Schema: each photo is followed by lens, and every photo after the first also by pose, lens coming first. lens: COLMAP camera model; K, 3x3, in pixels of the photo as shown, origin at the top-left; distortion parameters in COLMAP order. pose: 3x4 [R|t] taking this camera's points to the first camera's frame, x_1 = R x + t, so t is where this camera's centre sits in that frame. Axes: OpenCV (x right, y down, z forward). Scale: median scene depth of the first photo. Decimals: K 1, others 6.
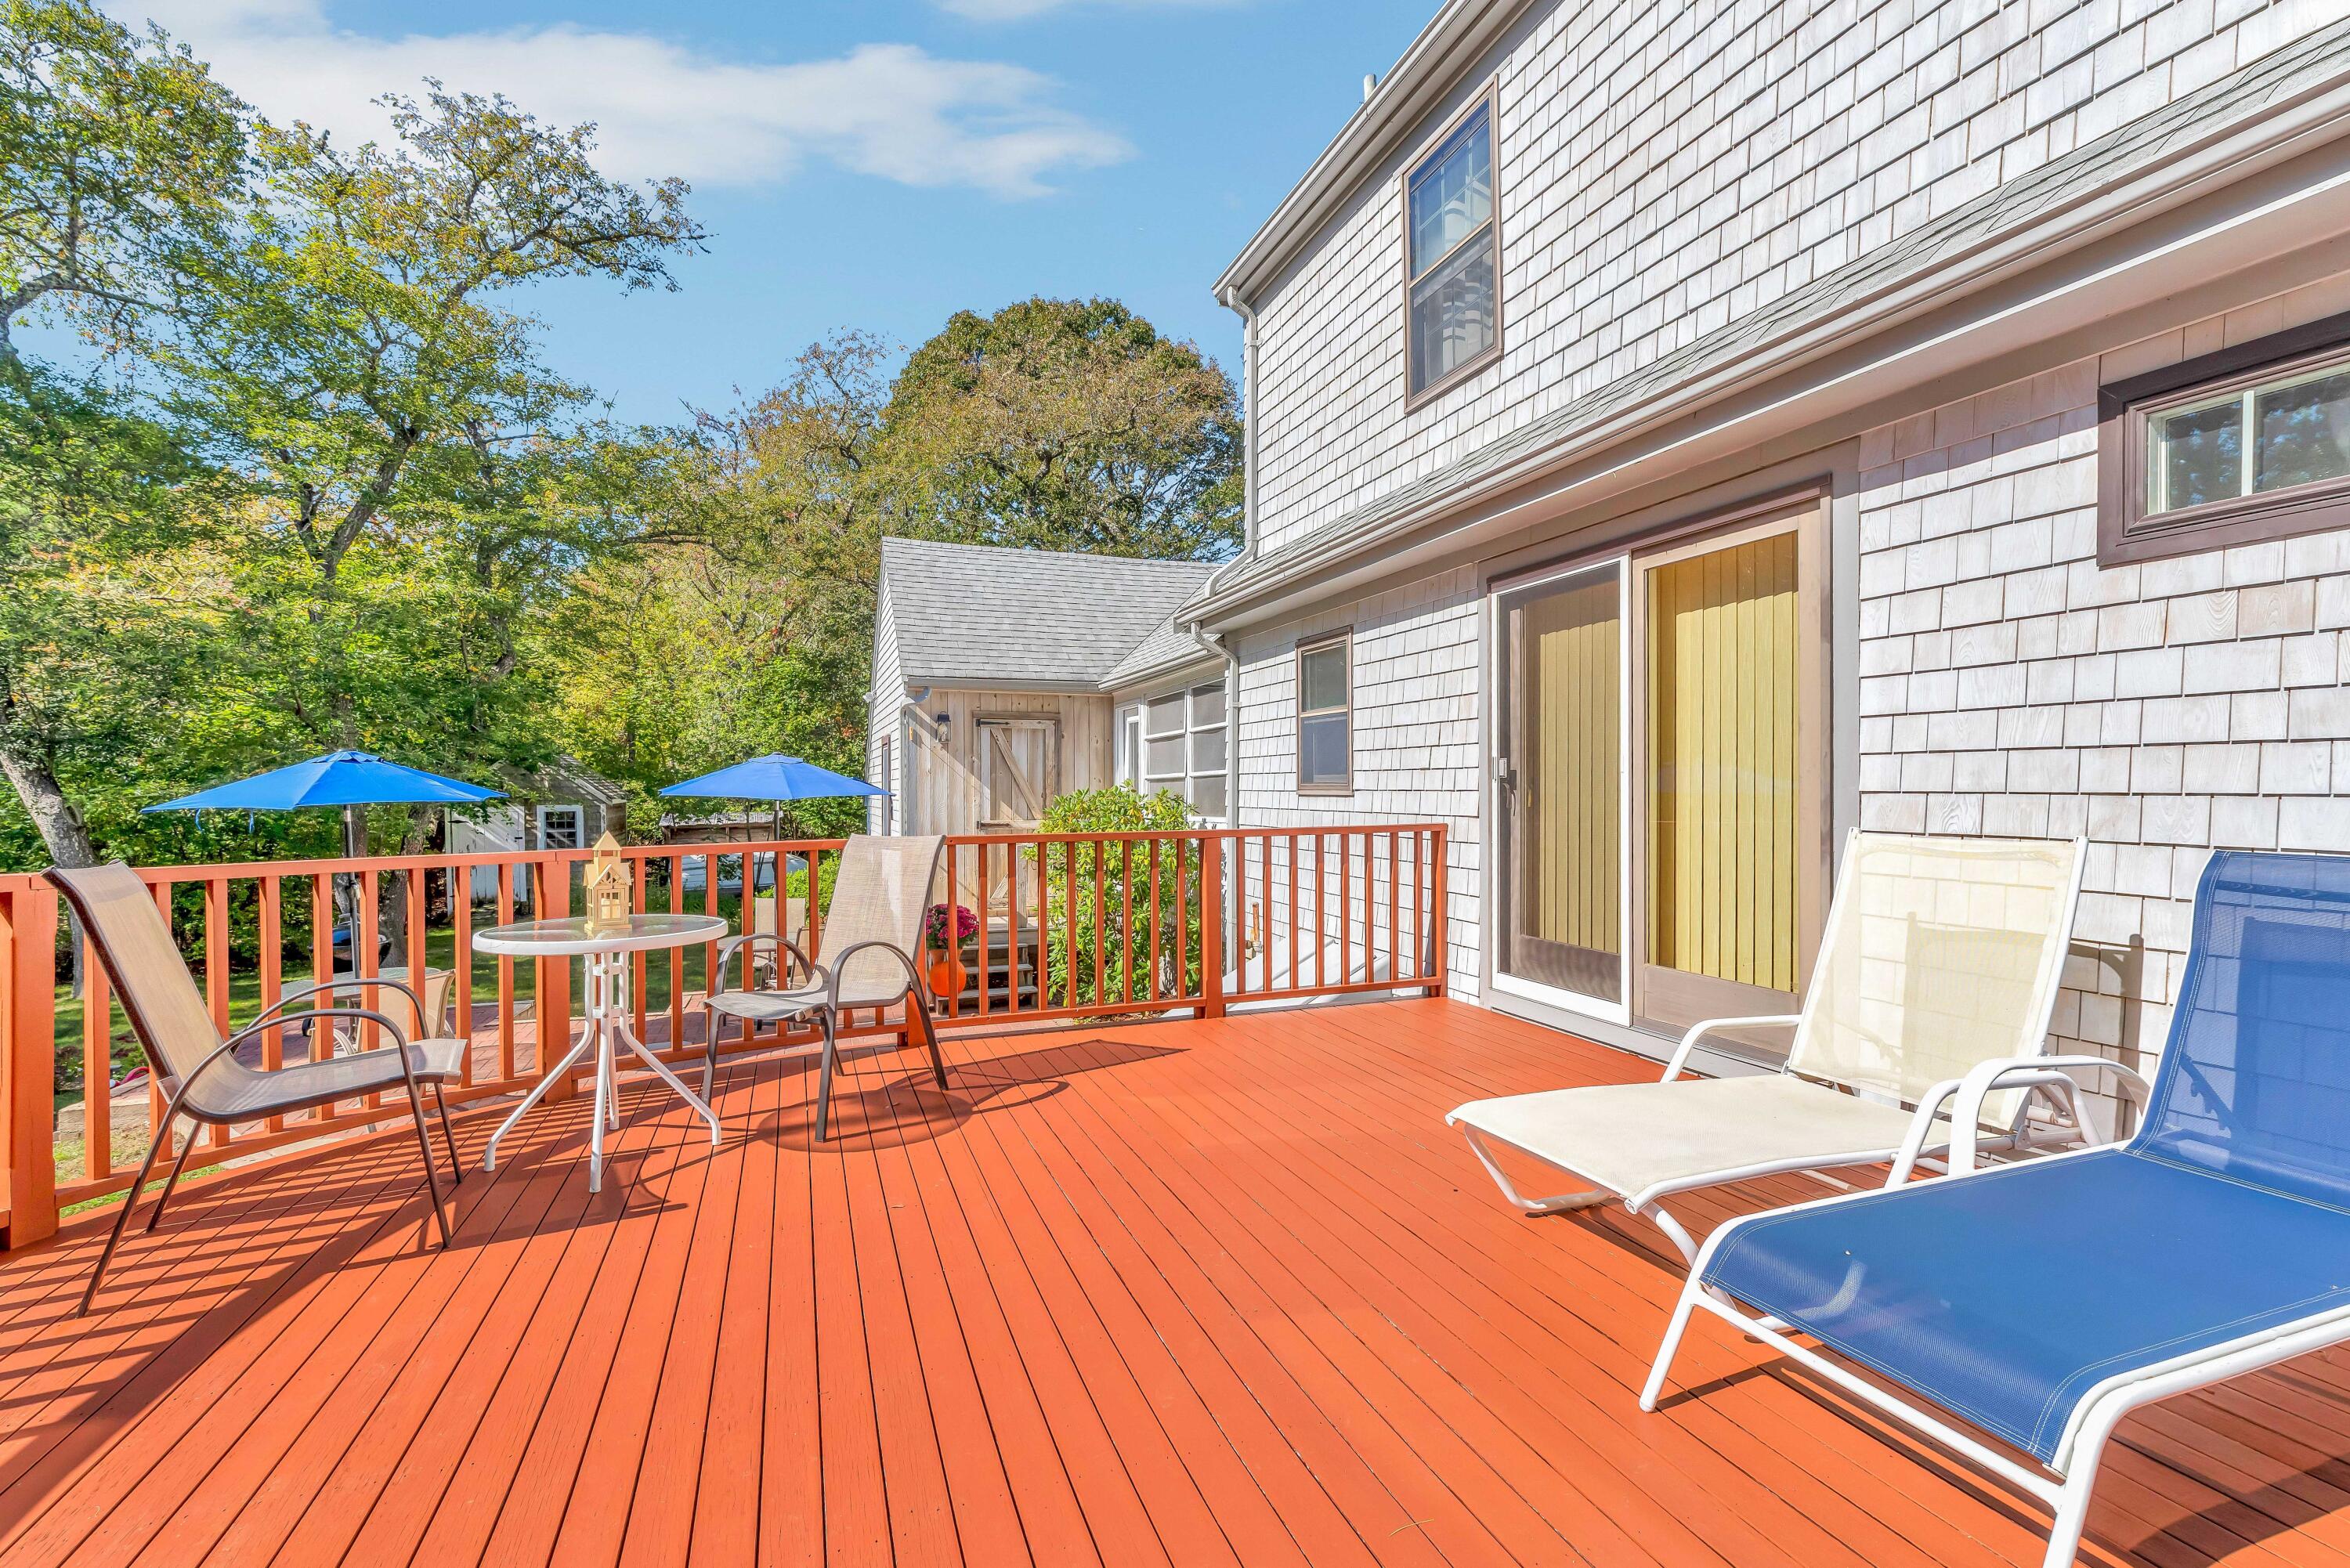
lens RADIAL K [[1051.9, 0, 1175.0], [0, 1051.9, 784.0], [0, 0, 1]] dist [0.001379, 0.000311]
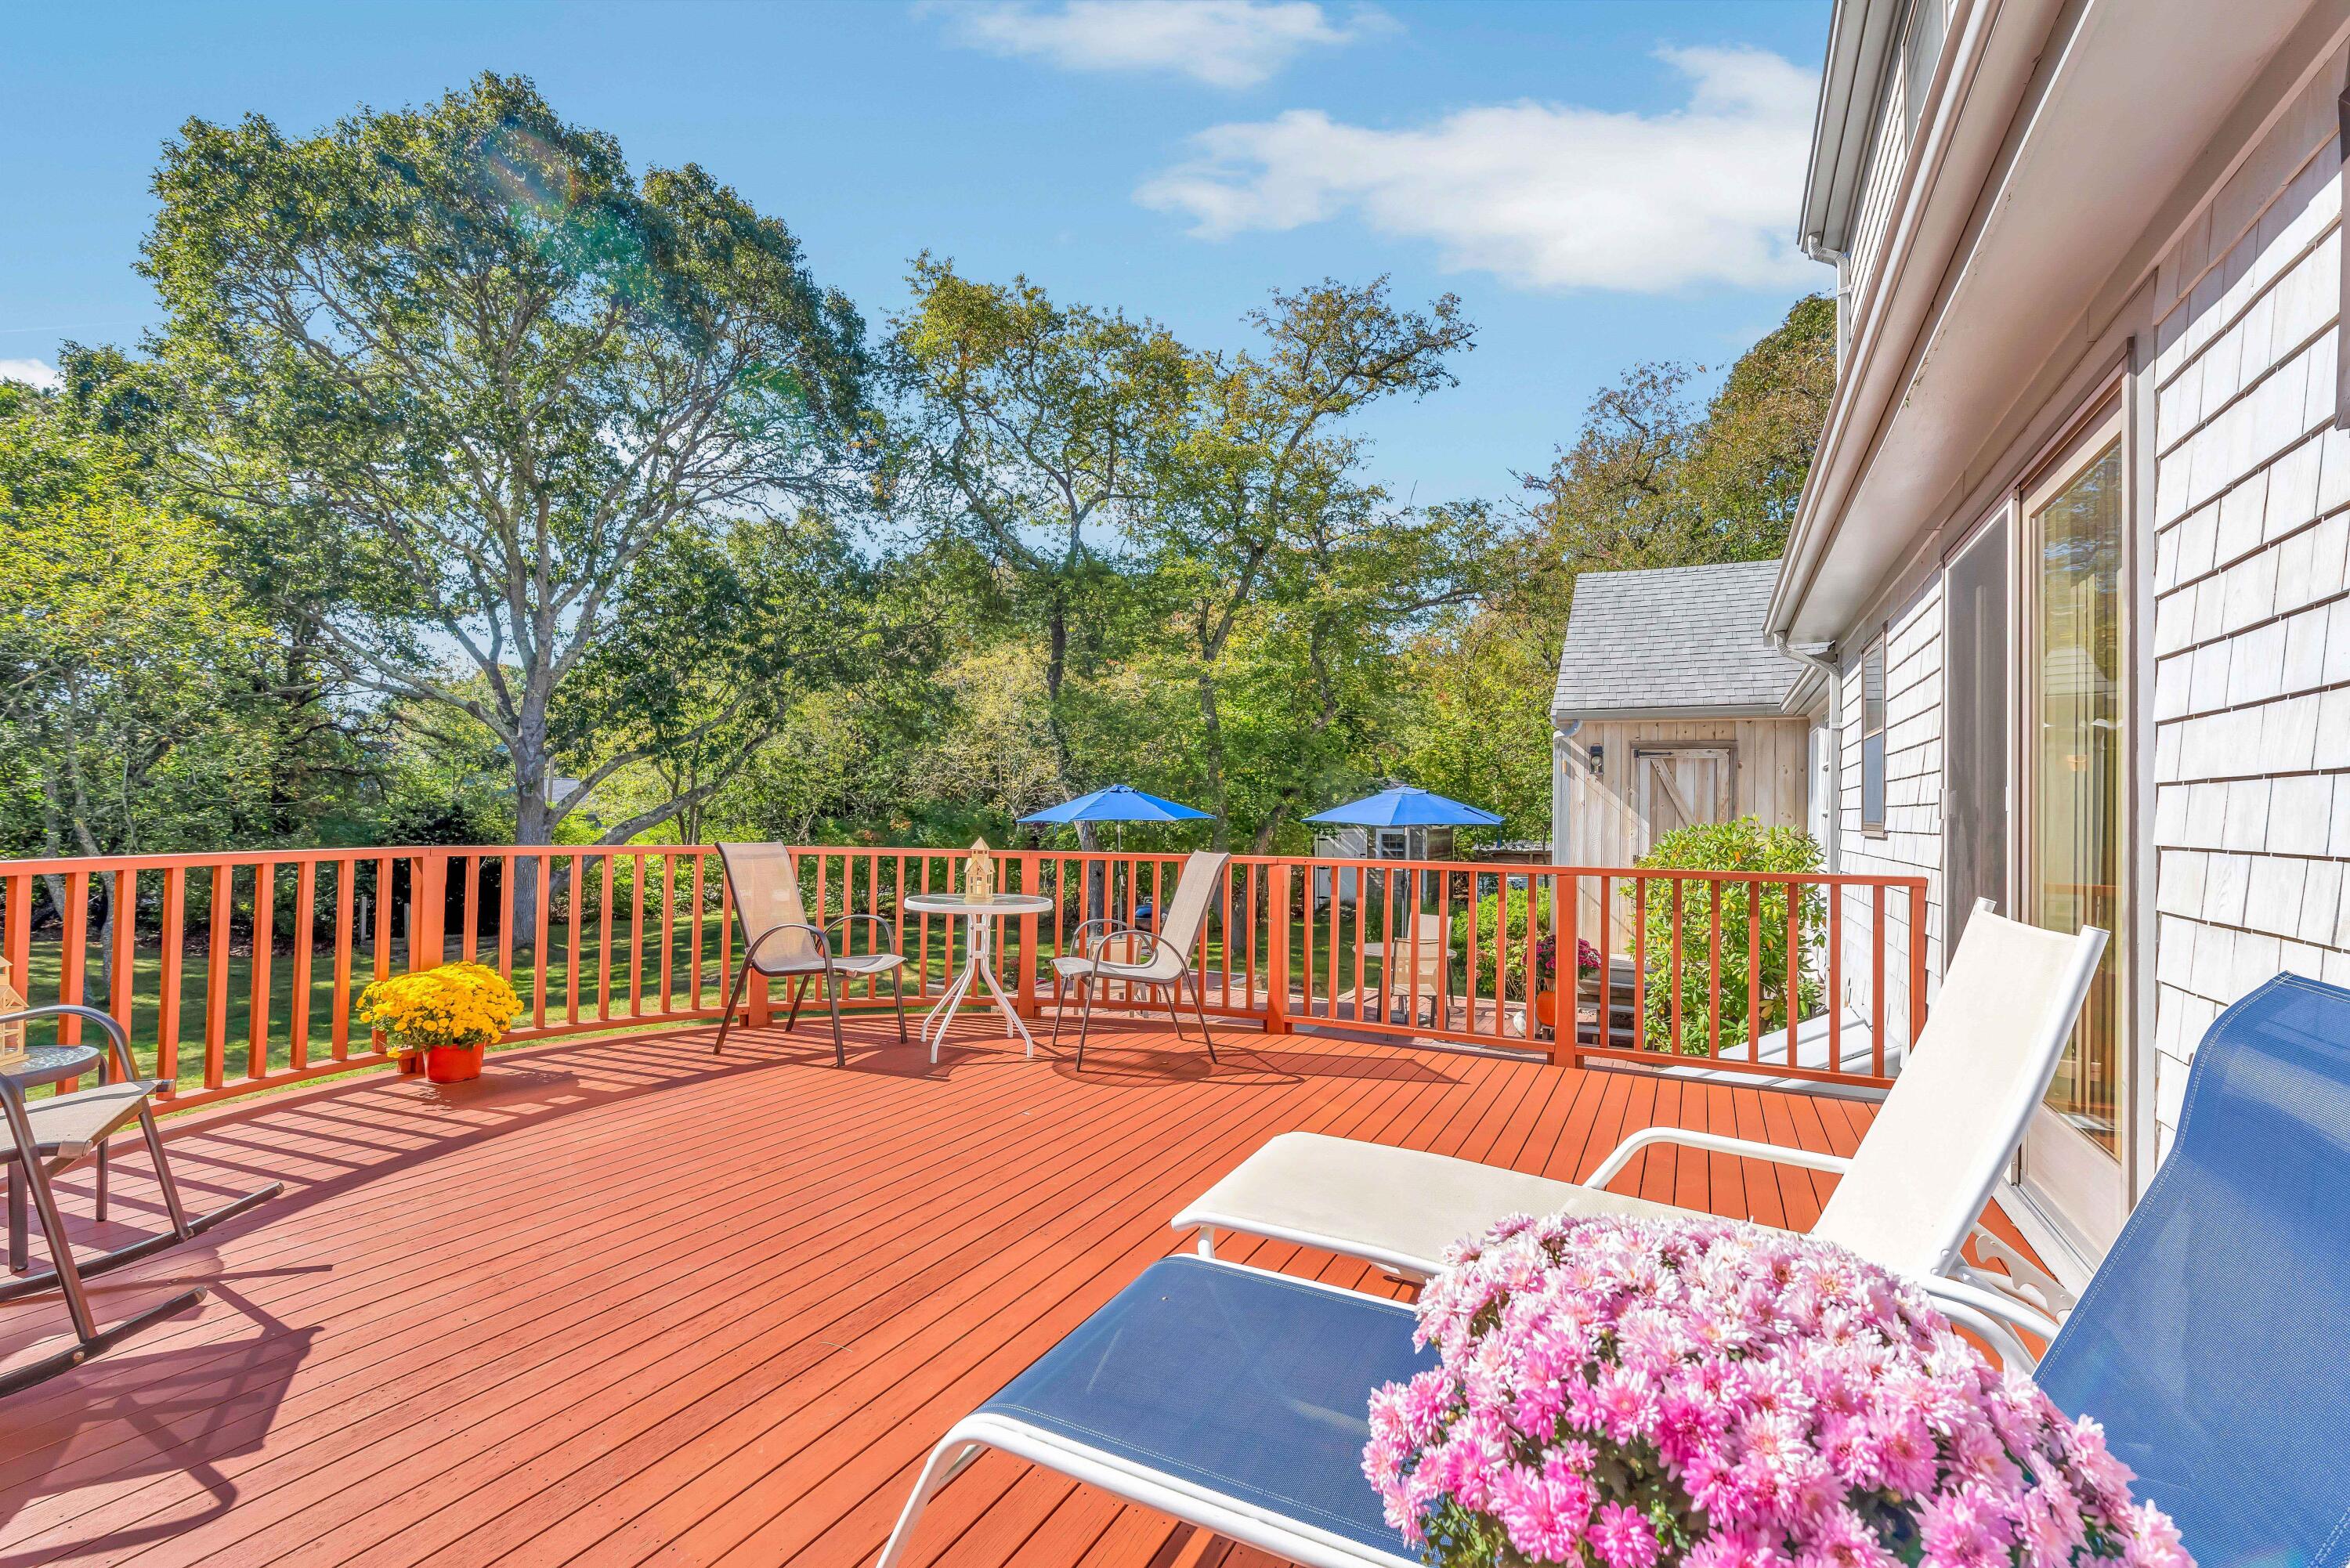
lens RADIAL K [[1012.5, 0, 1175.0], [0, 1012.5, 784.0], [0, 0, 1]] dist [-0.000350, -0.000062]
pose [[0.678846, -0.005247, -0.734262, 0.269681], [-0.017053, 0.999592, -0.022910, -0.001960], [0.734082, 0.028074, 0.678480, 0.071542]]
